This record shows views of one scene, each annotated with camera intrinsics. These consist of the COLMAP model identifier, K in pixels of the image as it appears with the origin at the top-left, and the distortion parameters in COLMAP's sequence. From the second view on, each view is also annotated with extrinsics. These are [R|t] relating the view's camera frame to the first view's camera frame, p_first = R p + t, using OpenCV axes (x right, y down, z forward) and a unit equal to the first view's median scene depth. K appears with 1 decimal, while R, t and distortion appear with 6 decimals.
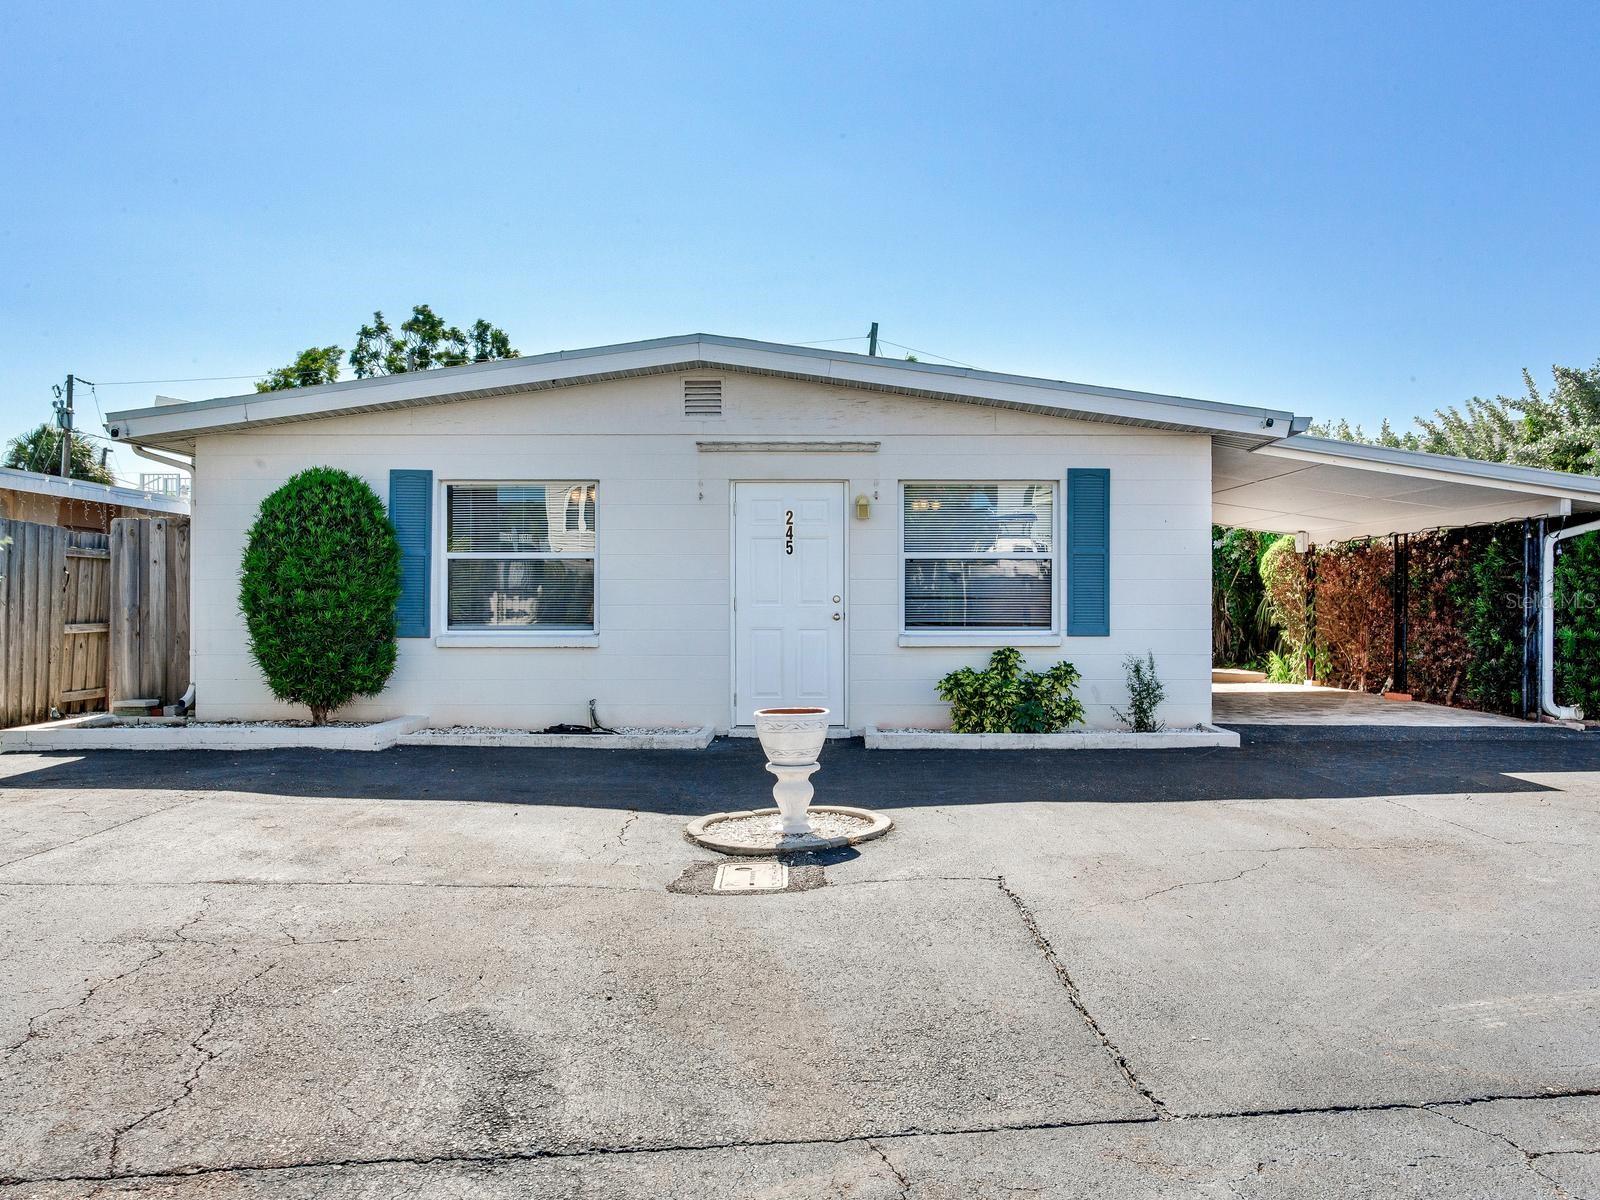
lens RADIAL K [[1235.1, 0, 800.0], [0, 1235.1, 600.0], [0, 0, 1]] dist [0.019392, 0.001796]
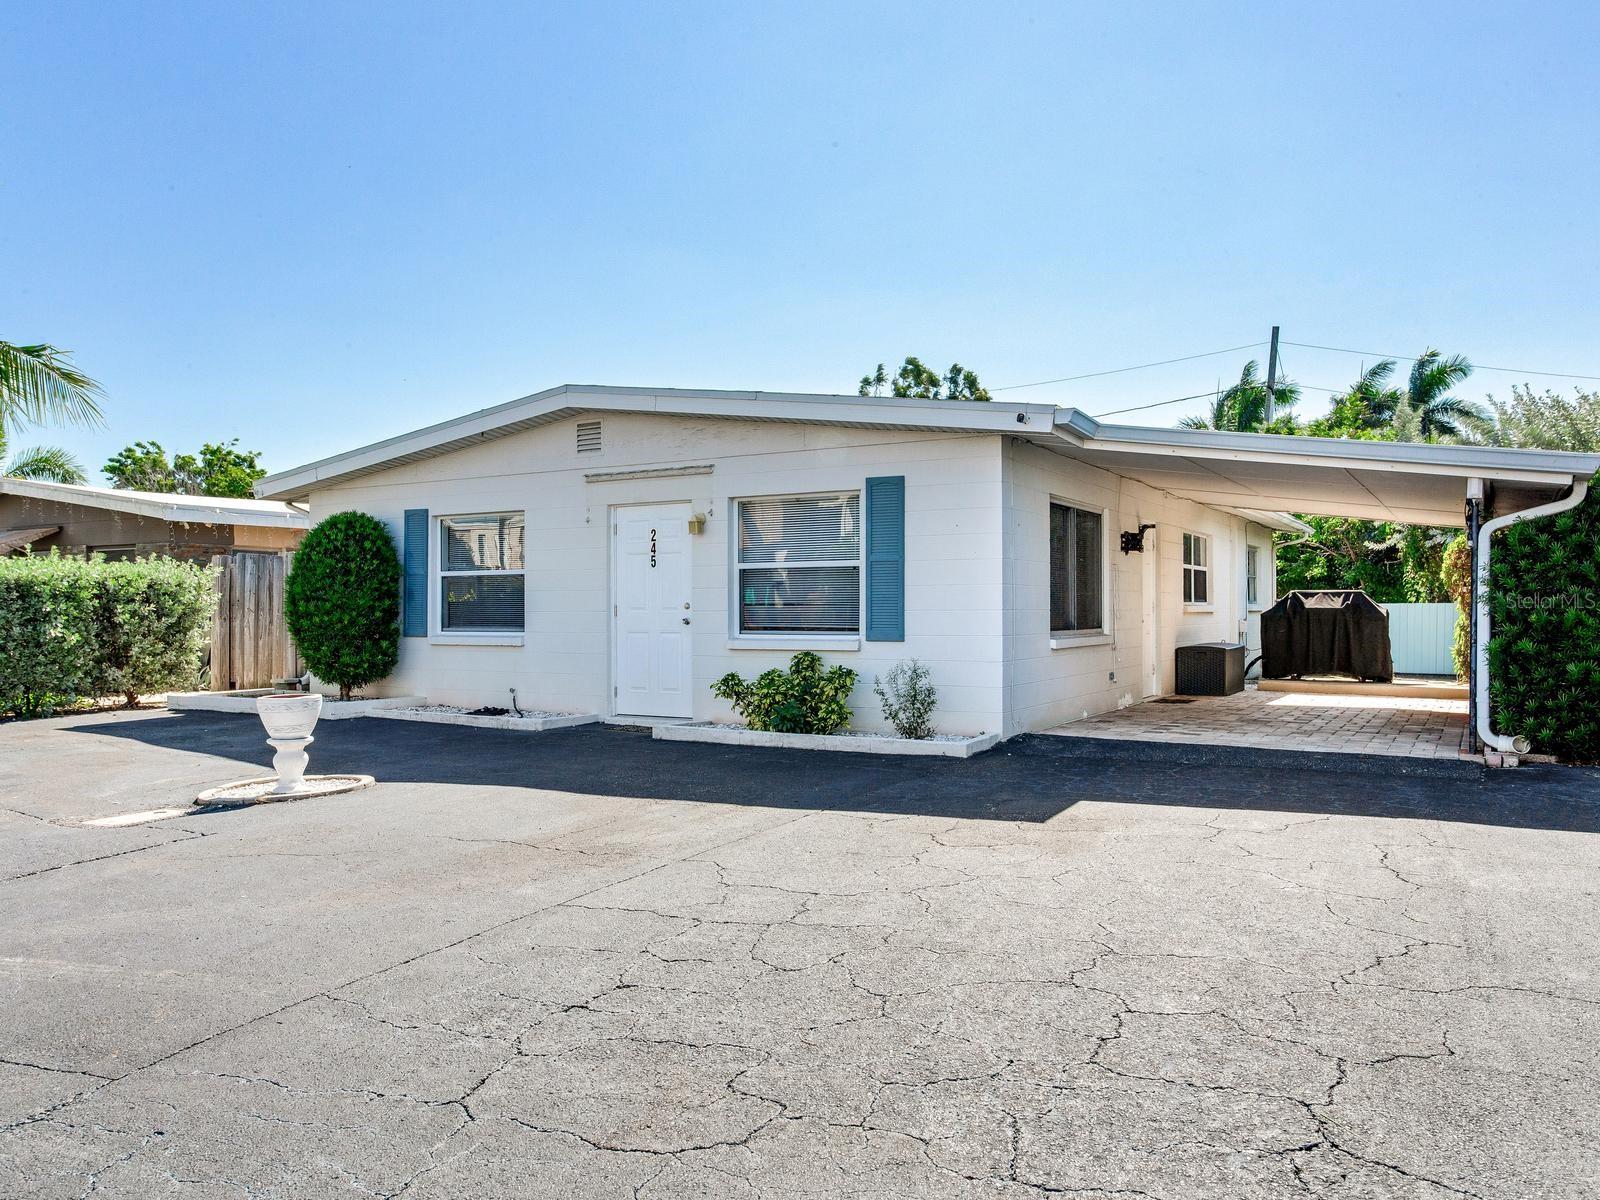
lens RADIAL K [[1119.4, 0, 800.0], [0, 1119.4, 600.0], [0, 0, 1]] dist [-0.000568, -0.000003]
pose [[0.871817, -0.007373, -0.489776, 0.623605], [0.004372, 0.999964, -0.007271, 0.001645], [0.489812, 0.004198, 0.871818, 0.161487]]
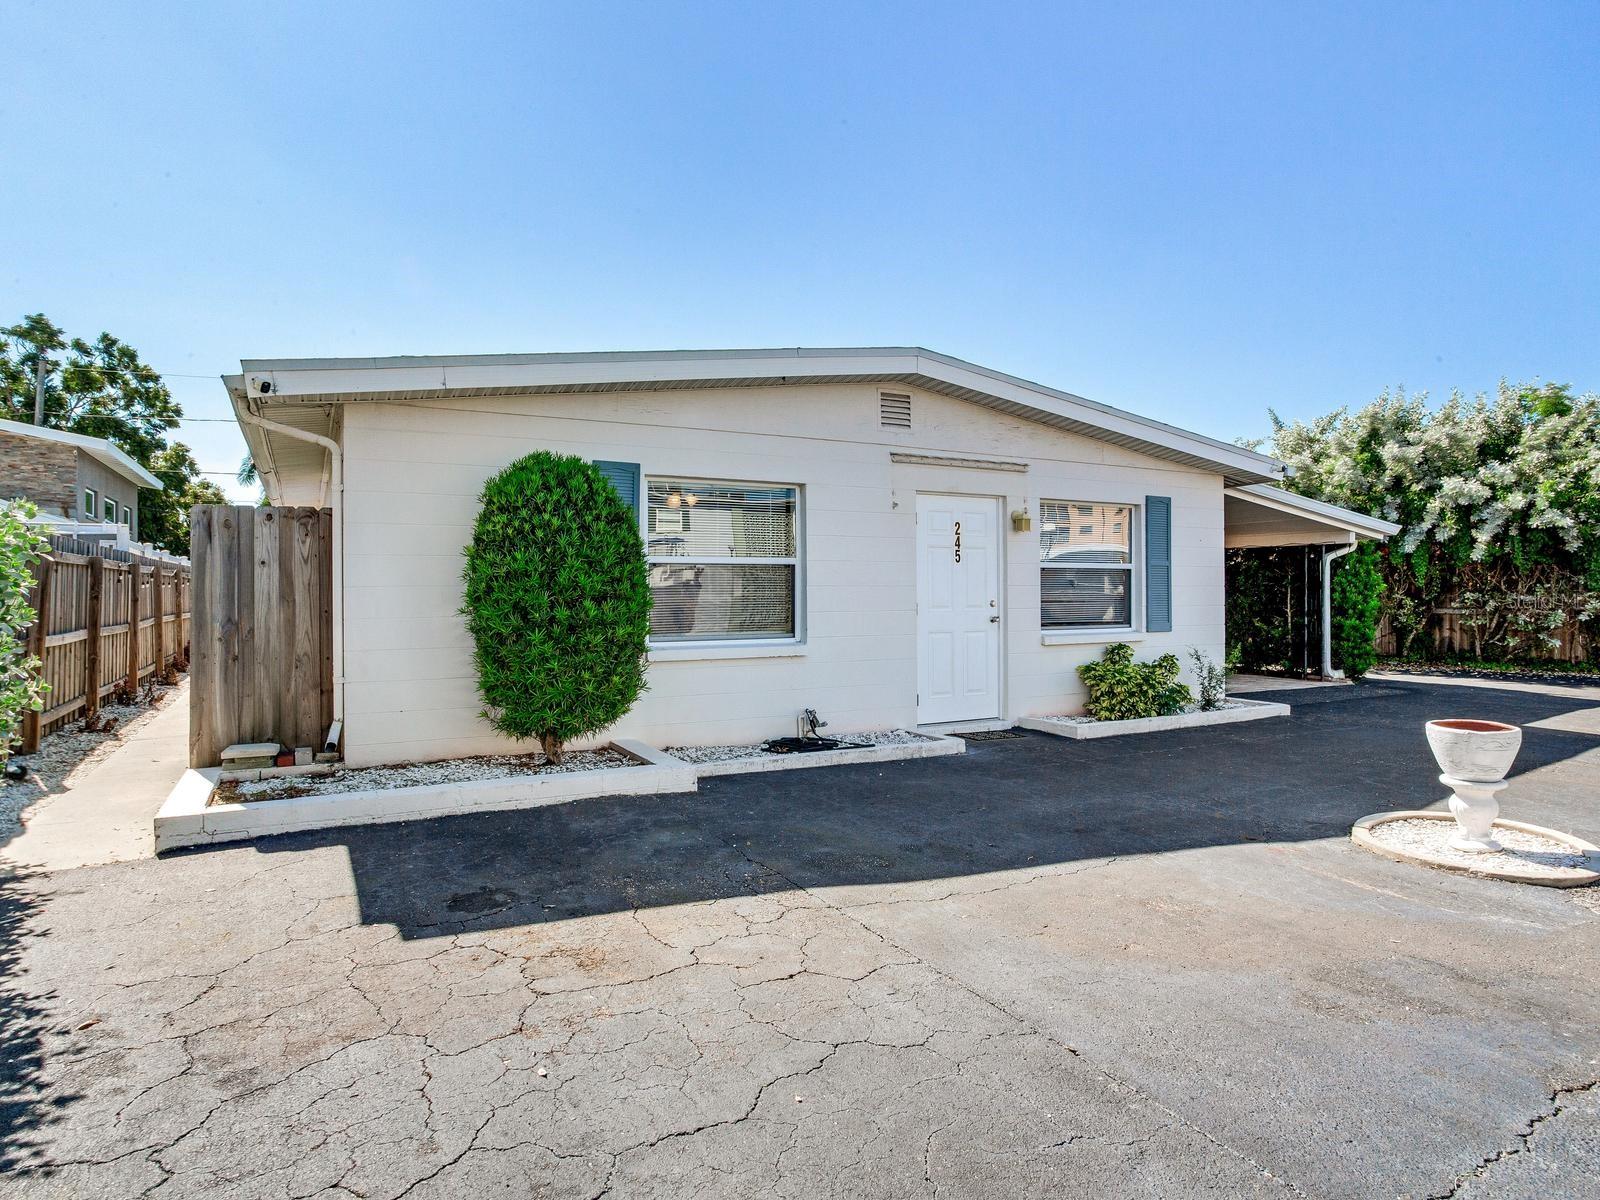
lens RADIAL K [[879.7, 0, 800.0], [0, 879.7, 600.0], [0, 0, 1]] dist [-0.004161, -0.000339]
pose [[0.890903, -0.007666, 0.454129, -0.484376], [0.004391, 0.999956, 0.008264, -0.011302], [-0.454173, -0.005369, 0.890897, 0.380297]]
